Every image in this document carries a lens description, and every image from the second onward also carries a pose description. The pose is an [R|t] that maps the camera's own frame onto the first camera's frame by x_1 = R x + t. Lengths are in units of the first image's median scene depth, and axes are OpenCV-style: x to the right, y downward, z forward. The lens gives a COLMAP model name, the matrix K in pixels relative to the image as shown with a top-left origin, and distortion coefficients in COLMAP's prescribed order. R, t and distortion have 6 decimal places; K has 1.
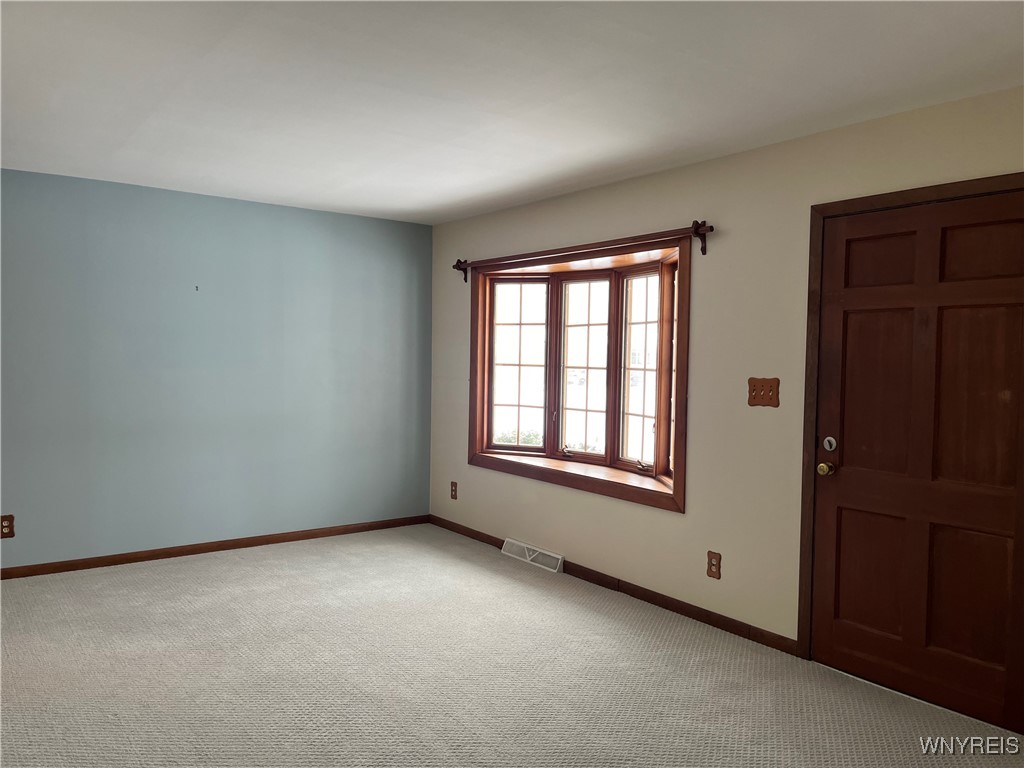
lens RADIAL K [[773.7, 0, 512.0], [0, 773.7, 384.0], [0, 0, 1]] dist [0.035320, -0.002361]
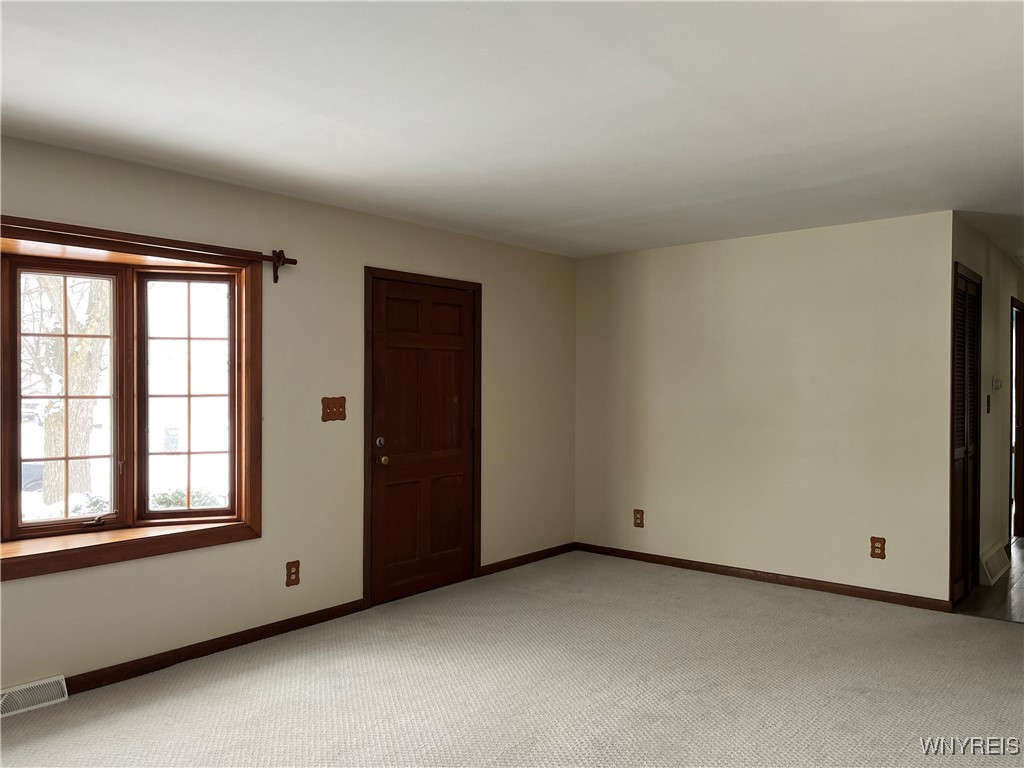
lens RADIAL K [[773.7, 0, 512.0], [0, 773.7, 384.0], [0, 0, 1]] dist [0.035320, -0.002361]
pose [[-0.224220, -0.020952, 0.974313, -0.890203], [0.030833, 0.999116, 0.028581, -0.052851], [-0.974051, 0.036450, -0.223376, 0.977907]]
